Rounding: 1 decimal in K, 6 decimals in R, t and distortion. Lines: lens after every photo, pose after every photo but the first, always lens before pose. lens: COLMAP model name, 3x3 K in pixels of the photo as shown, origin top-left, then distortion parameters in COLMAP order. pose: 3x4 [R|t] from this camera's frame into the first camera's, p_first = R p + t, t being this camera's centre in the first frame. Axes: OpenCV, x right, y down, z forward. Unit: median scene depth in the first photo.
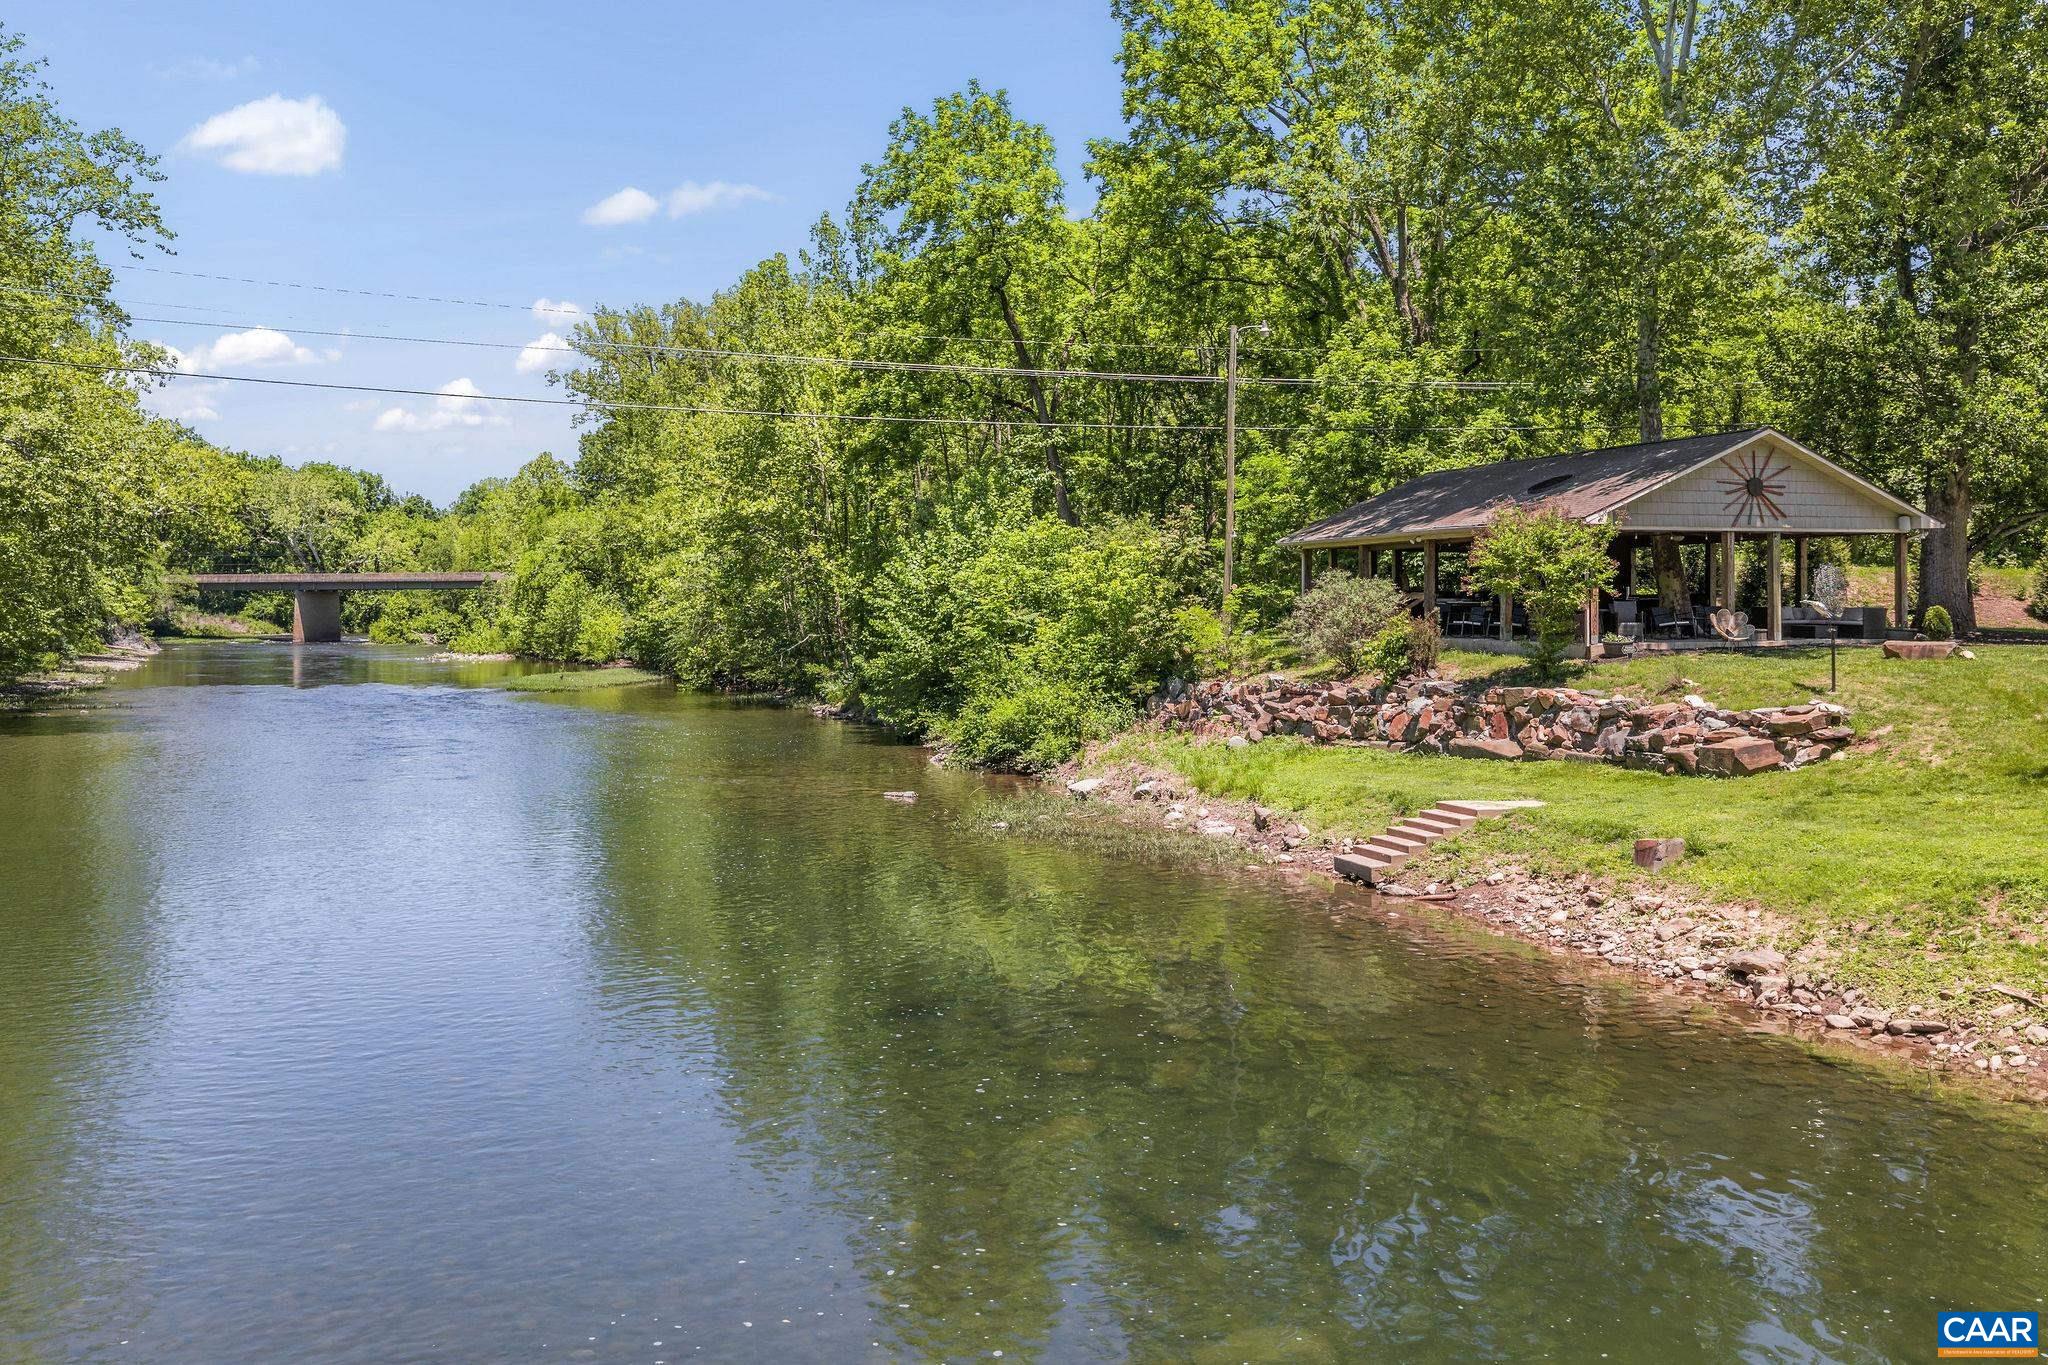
lens RADIAL K [[1696.7, 0, 1022.3], [0, 1696.7, 591.8], [0, 0, 1]] dist [-0.002784, -0.016728]
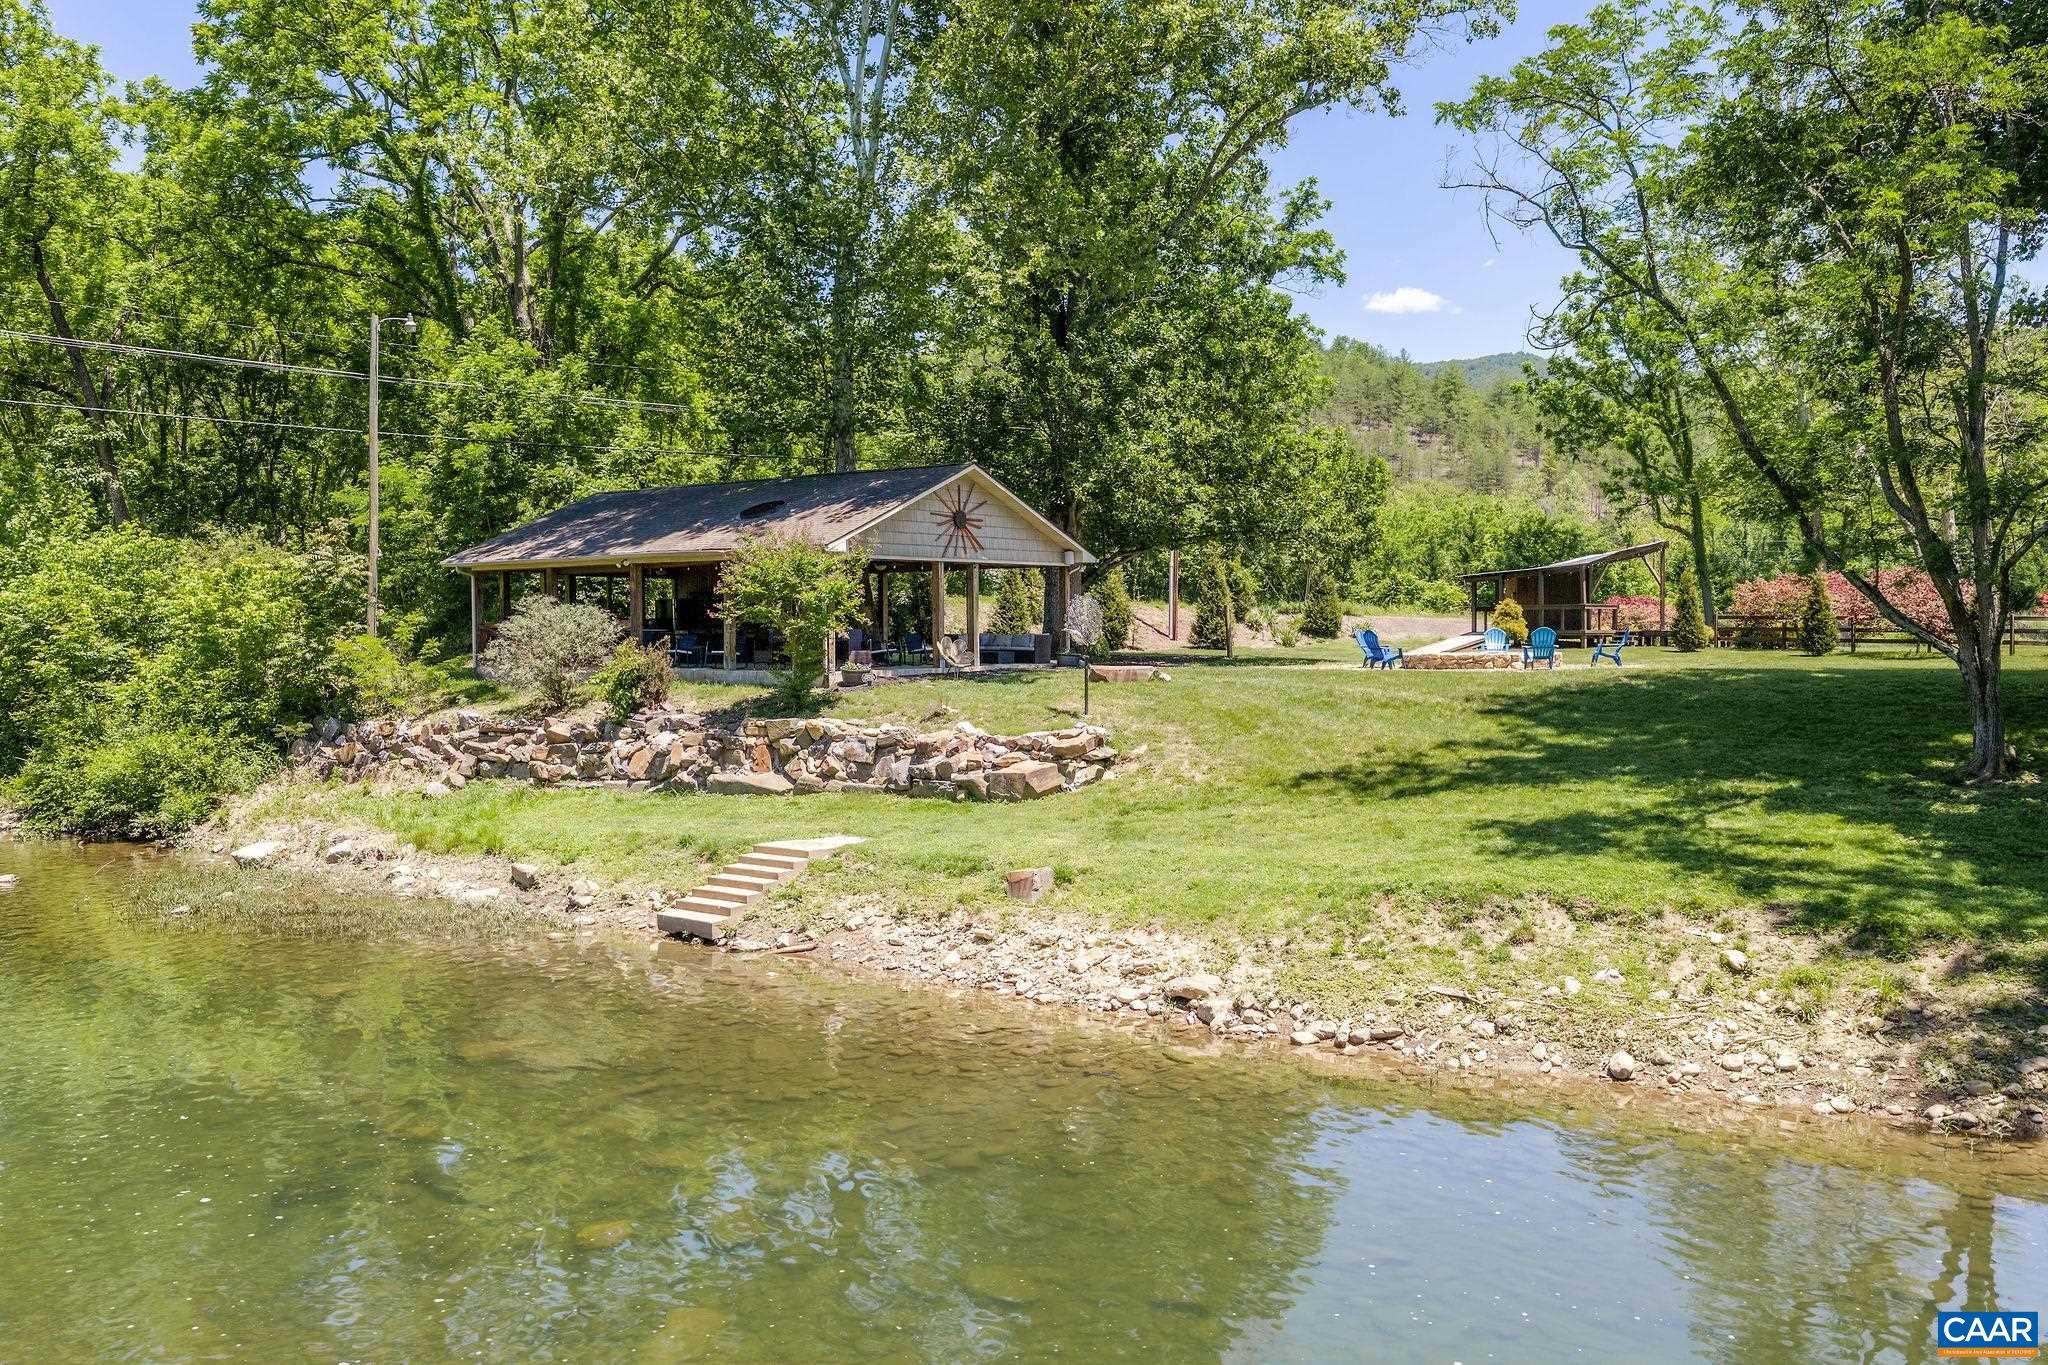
lens RADIAL K [[1675.7, 0, 1024.0], [0, 1675.7, 682.5], [0, 0, 1]] dist [0.011229, -0.016045]
pose [[0.838167, -0.018145, 0.545111, -0.098580], [-0.002832, 0.999288, 0.037619, -0.000460], [-0.545406, -0.033075, 0.837519, 0.111194]]
